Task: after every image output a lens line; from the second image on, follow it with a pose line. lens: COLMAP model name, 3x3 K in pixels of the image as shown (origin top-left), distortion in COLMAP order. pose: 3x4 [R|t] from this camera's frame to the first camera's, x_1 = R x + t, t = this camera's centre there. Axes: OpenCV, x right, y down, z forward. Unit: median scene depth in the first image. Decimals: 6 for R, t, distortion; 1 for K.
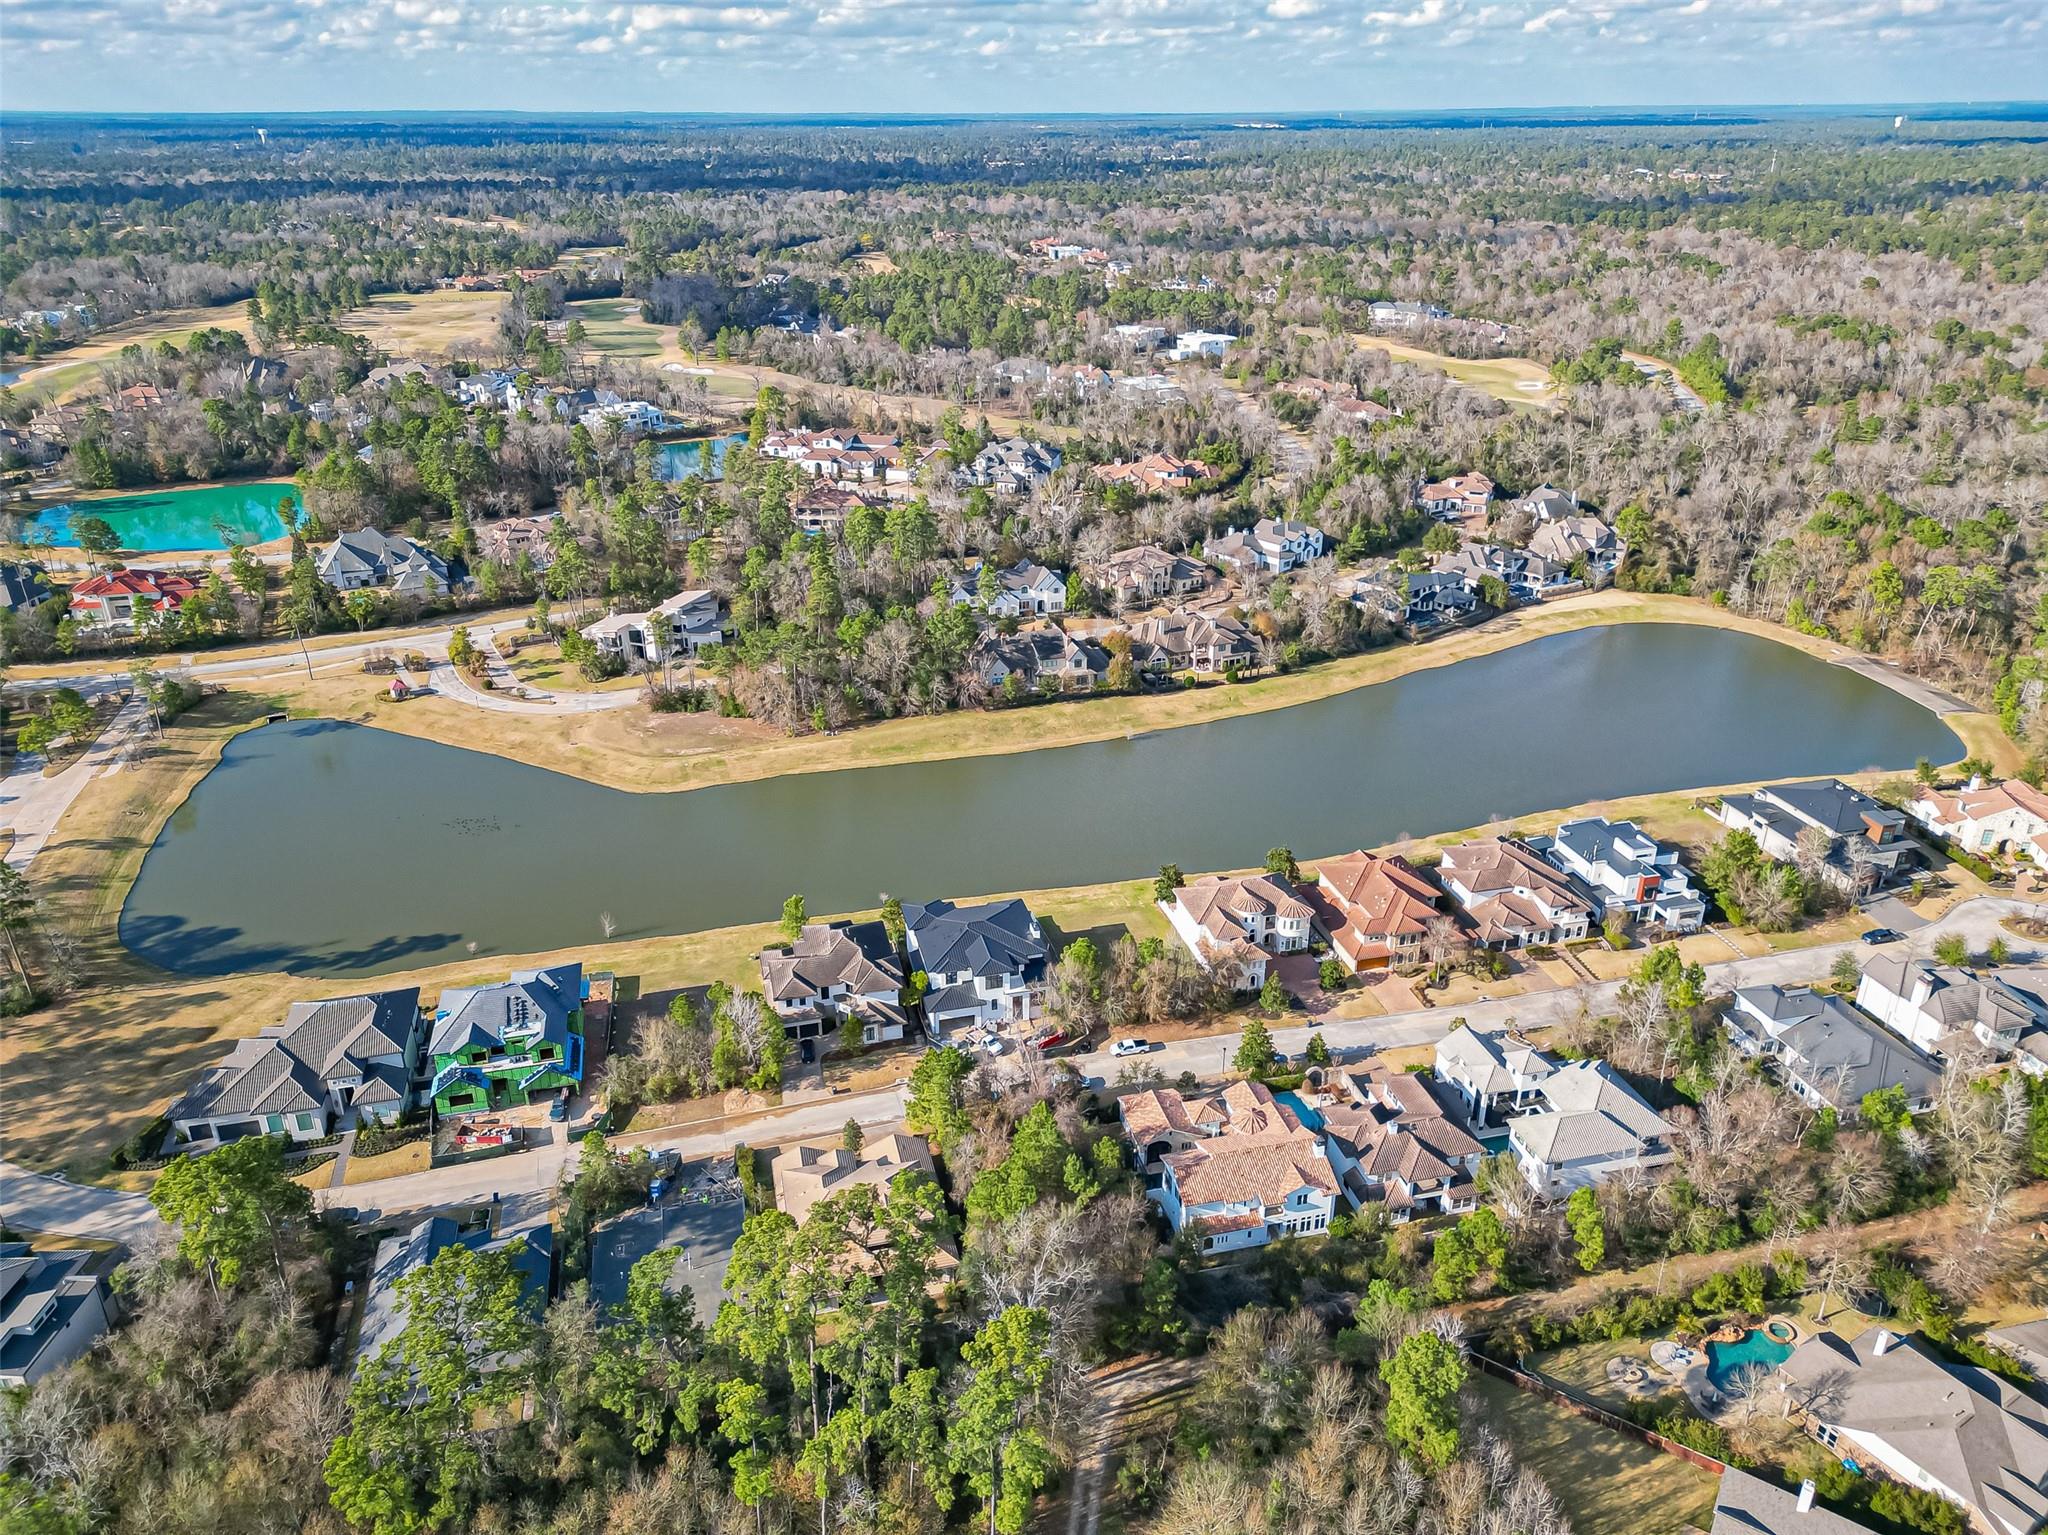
lens RADIAL K [[1423.2, 0, 1025.3], [0, 1423.2, 760.5], [0, 0, 1]] dist [0.071849, -0.067415]
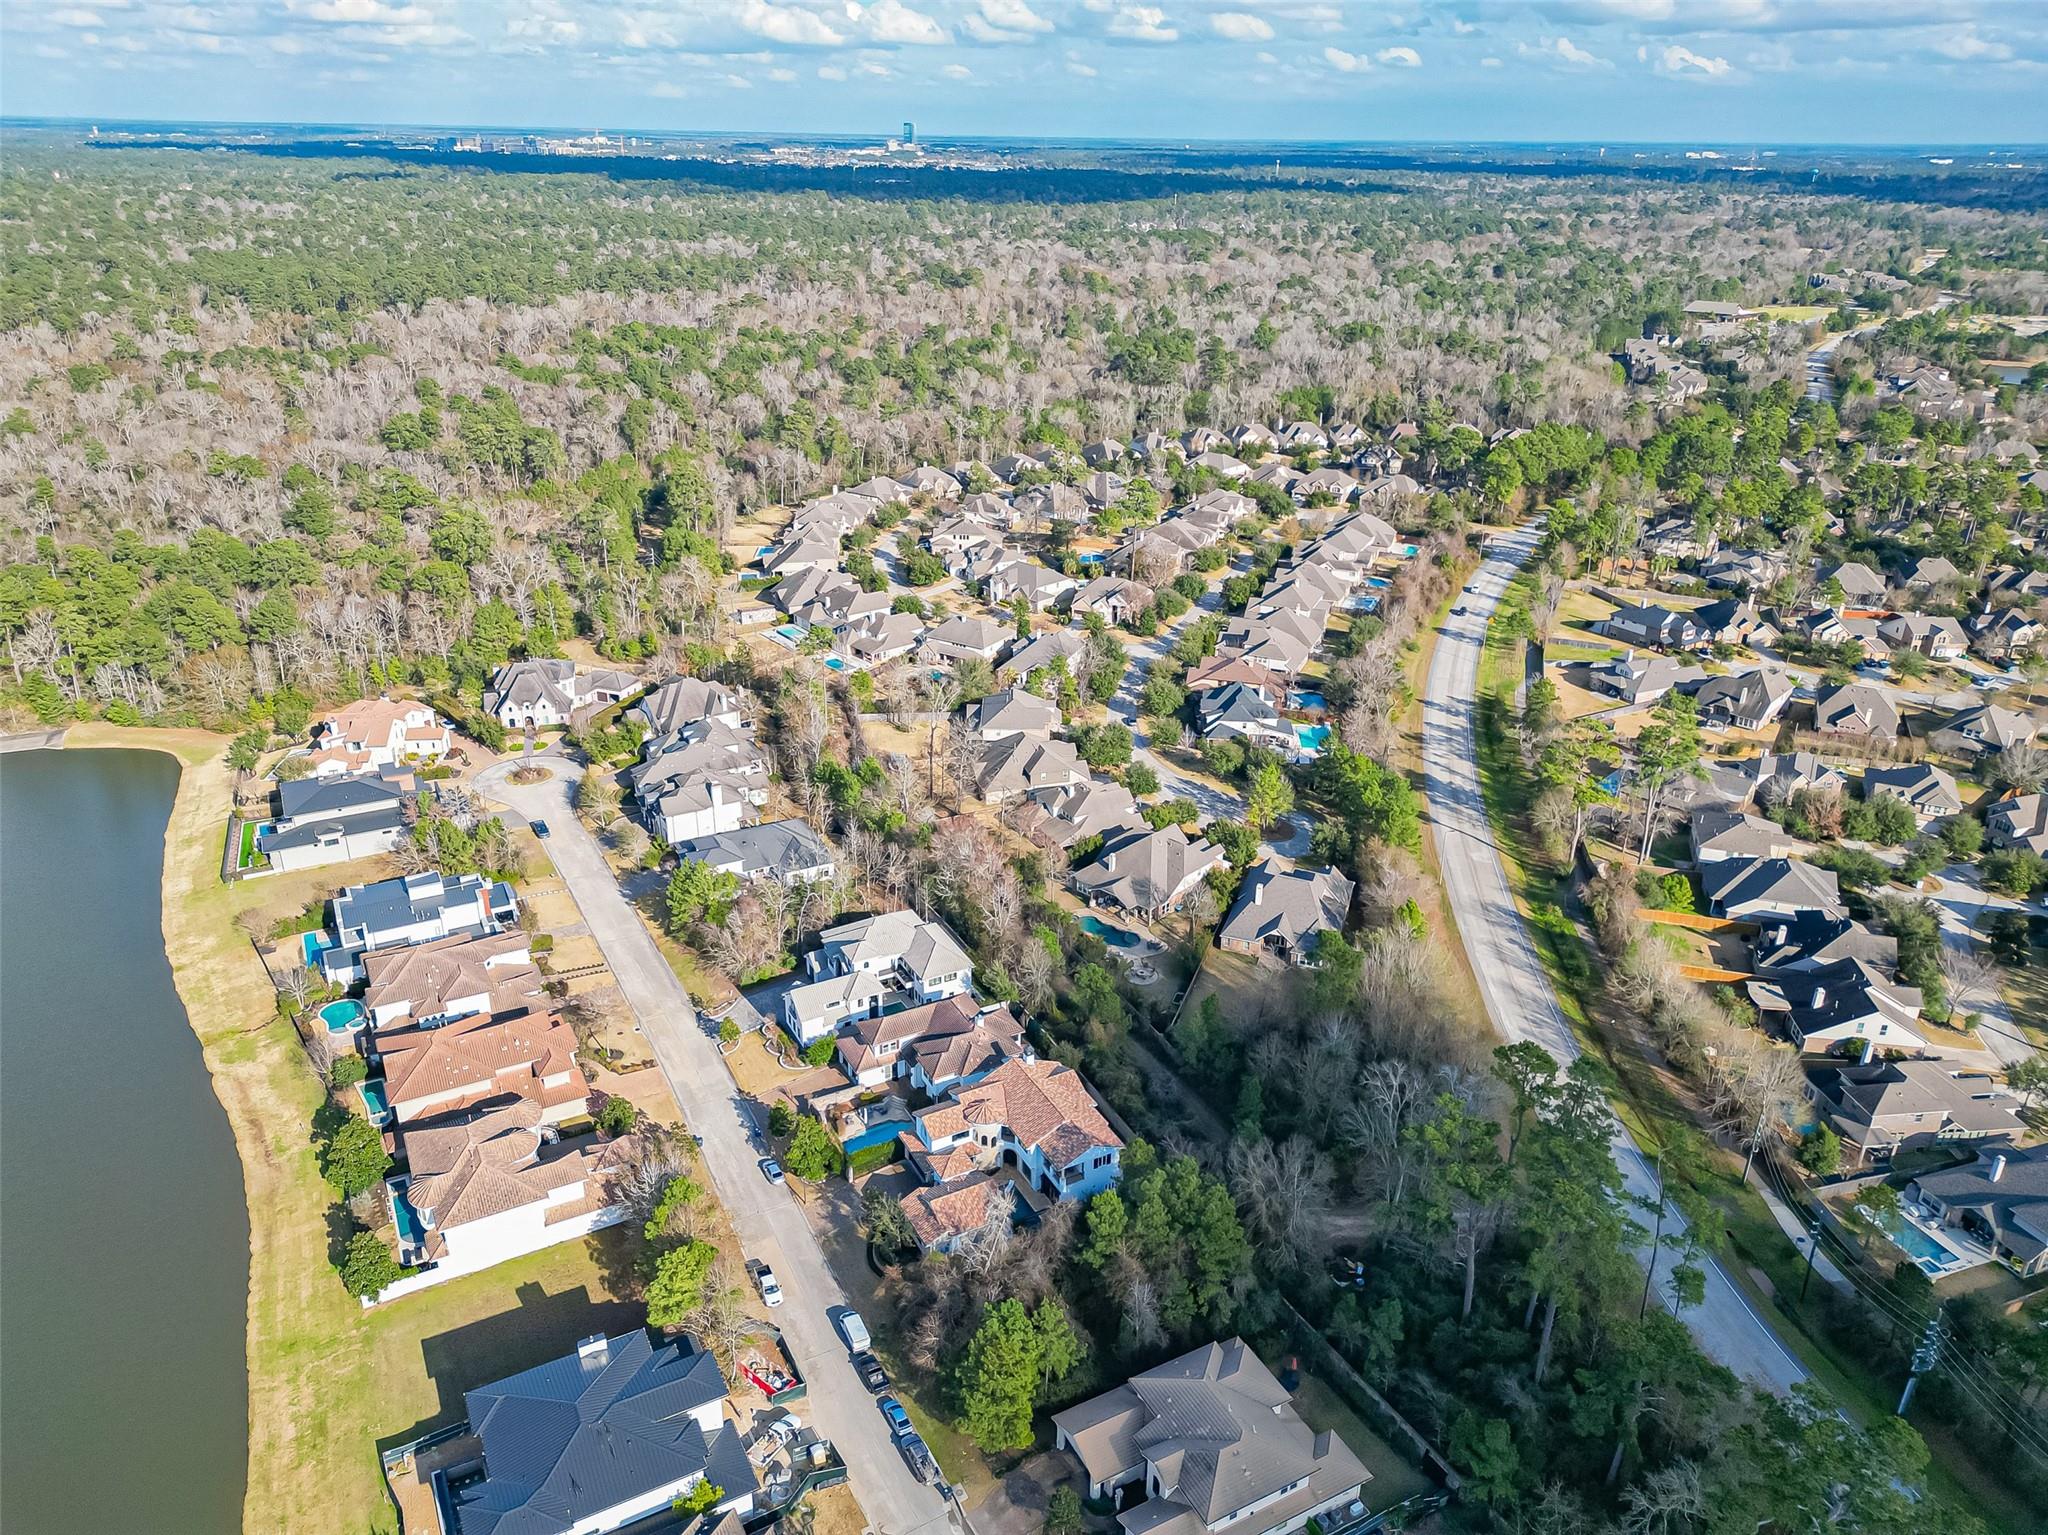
lens RADIAL K [[1423.2, 0, 1025.2], [0, 1423.2, 769.7], [0, 0, 1]] dist [0.071849, -0.067415]
pose [[-0.244939, -0.391004, 0.887198, -0.414281], [0.388302, 0.798915, 0.459300, -0.246720], [-0.888384, 0.457001, -0.043858, 0.608166]]
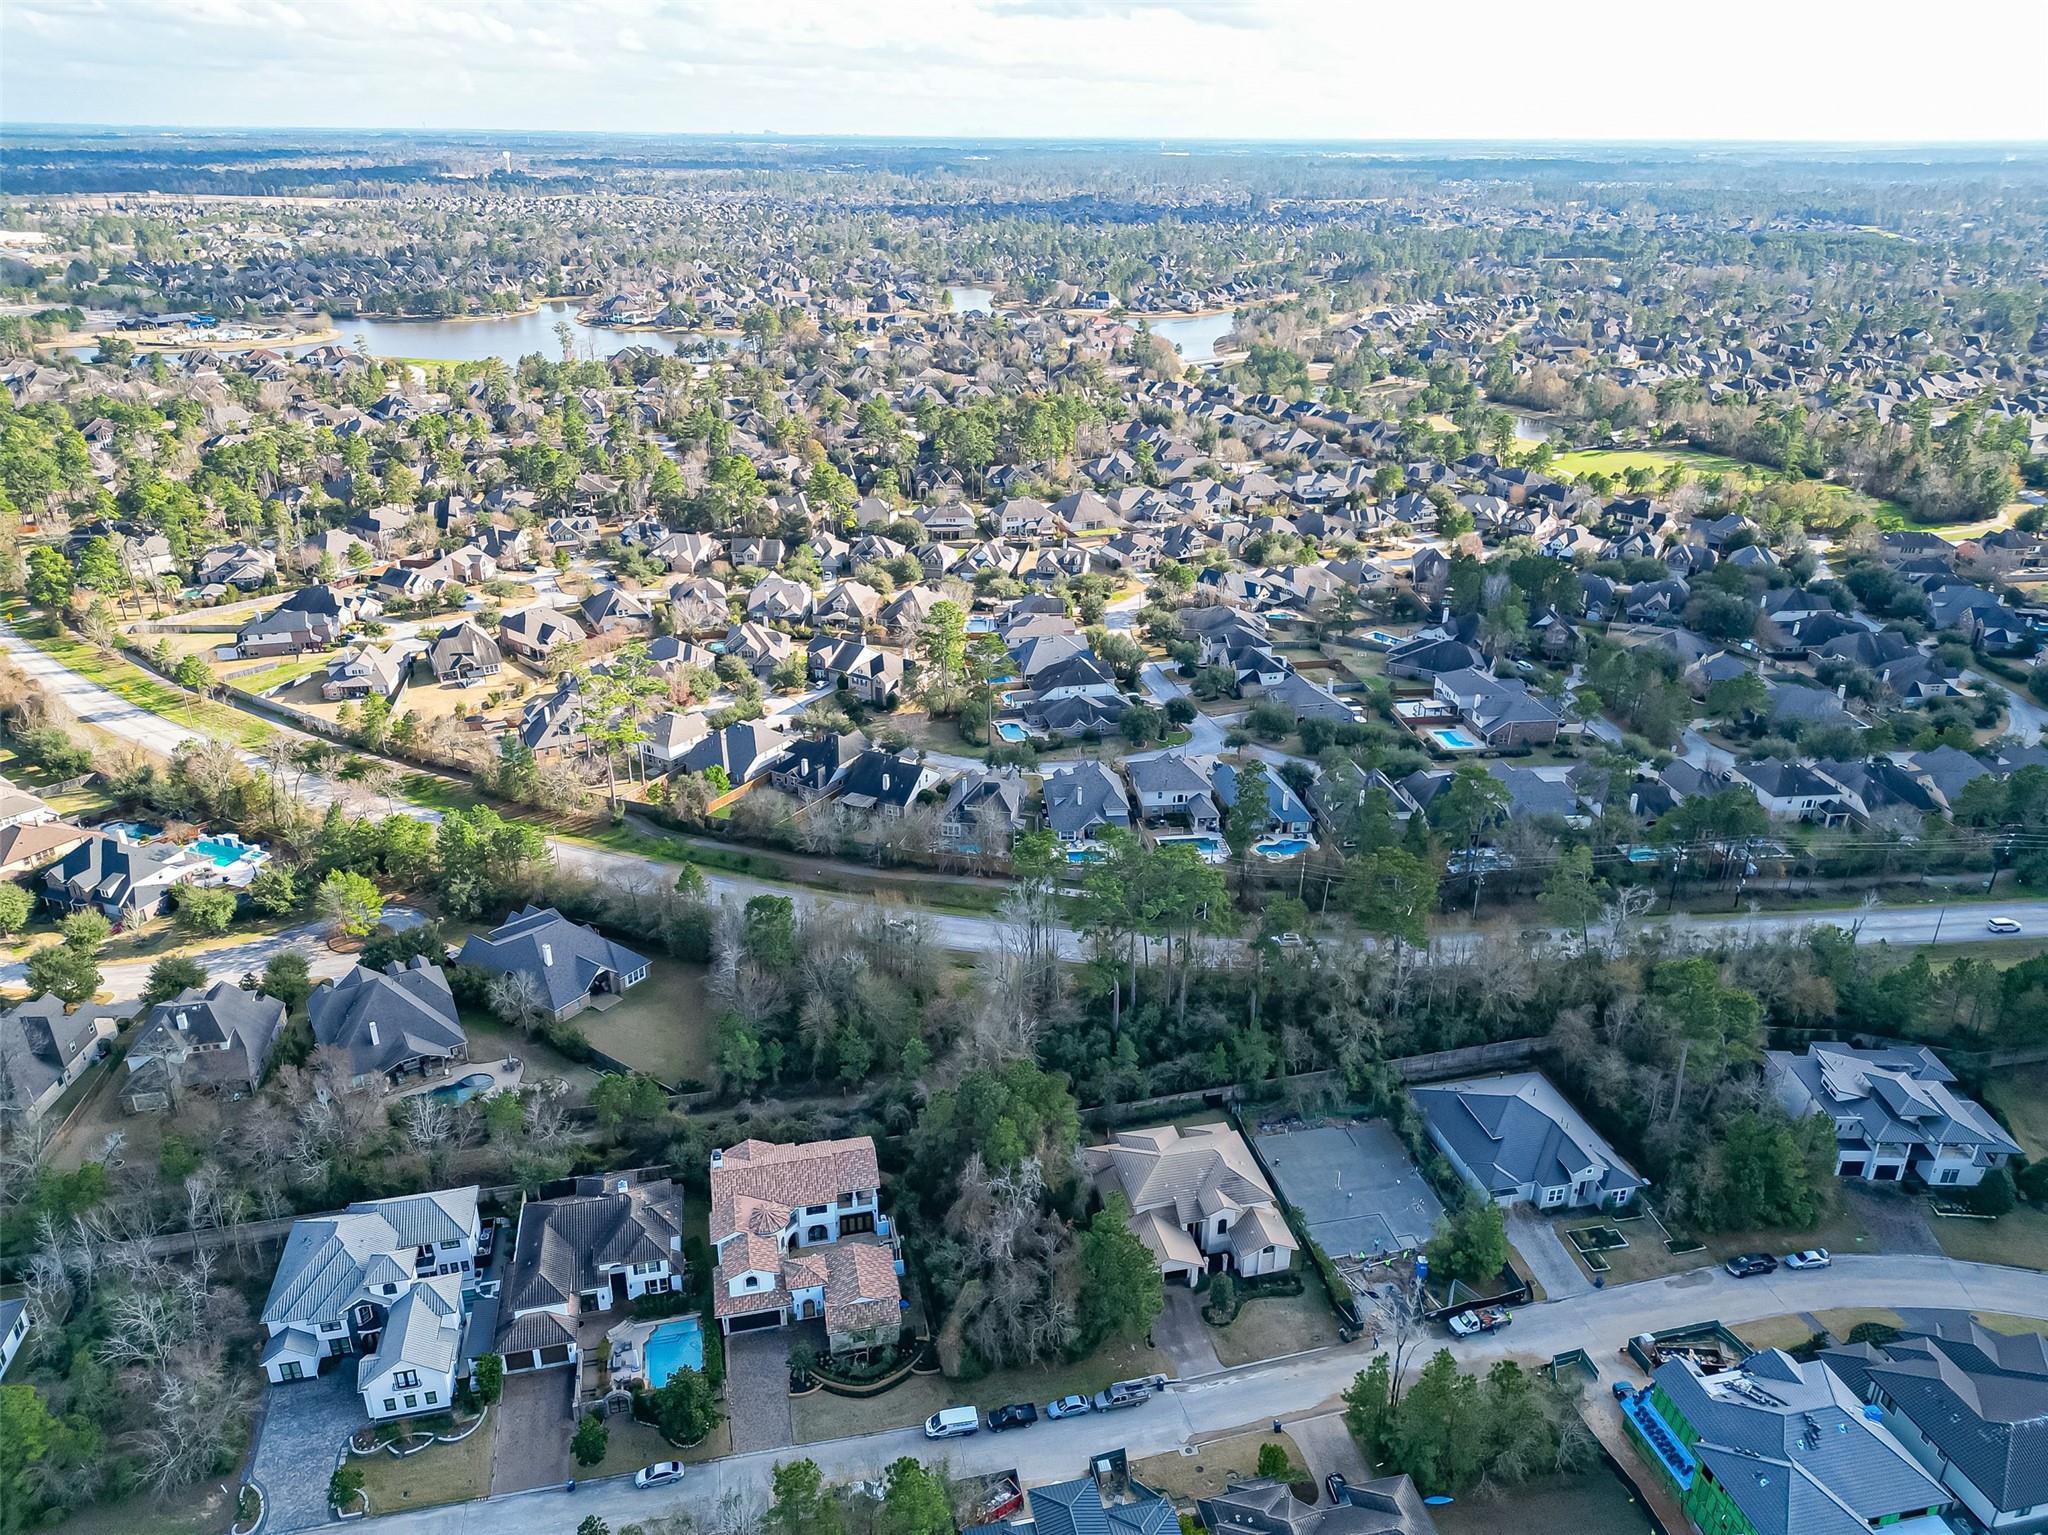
lens RADIAL K [[1423.2, 0, 1019.0], [0, 1423.2, 768.8], [0, 0, 1]] dist [0.071849, -0.067415]
pose [[-0.999848, -0.010121, 0.014208, -0.006091], [0.003823, 0.667548, 0.744557, -0.402235], [-0.017020, 0.744498, -0.667407, 0.925045]]
